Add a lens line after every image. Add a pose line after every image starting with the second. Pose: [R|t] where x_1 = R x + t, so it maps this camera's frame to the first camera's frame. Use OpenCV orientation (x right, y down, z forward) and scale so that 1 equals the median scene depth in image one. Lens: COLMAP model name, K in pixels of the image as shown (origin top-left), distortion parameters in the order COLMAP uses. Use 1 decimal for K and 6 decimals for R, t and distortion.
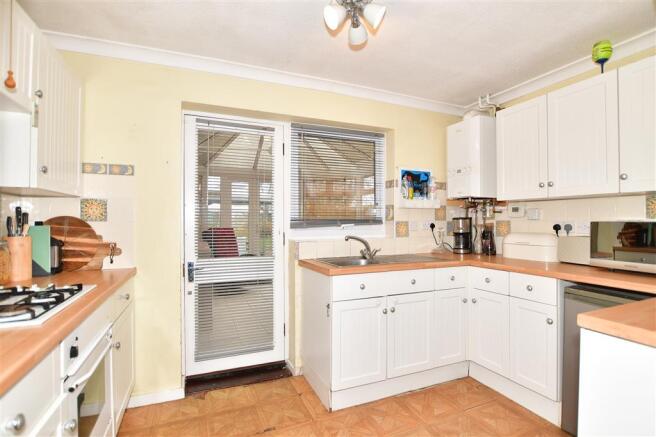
lens RADIAL K [[322.5, 0, 326.4], [0, 322.5, 220.0], [0, 0, 1]] dist [-0.002762, -0.000313]
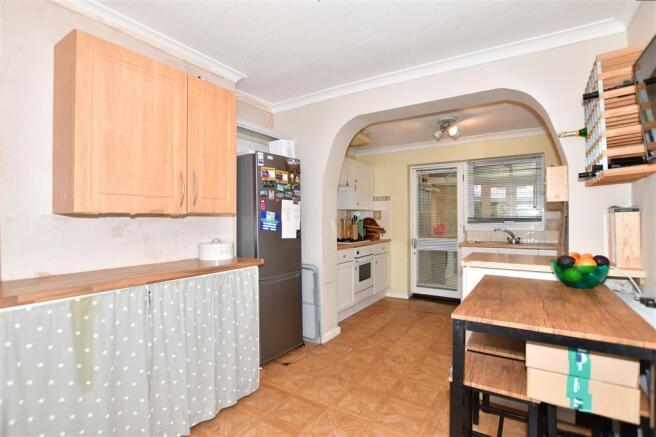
lens RADIAL K [[322.5, 0, 328.0], [0, 322.5, 218.7], [0, 0, 1]] dist [-0.002762, -0.000313]
pose [[0.572056, -0.005663, -0.820195, 1.137535], [0.005138, 0.999981, -0.003321, 0.004090], [0.820199, -0.002314, 0.572074, -0.771593]]
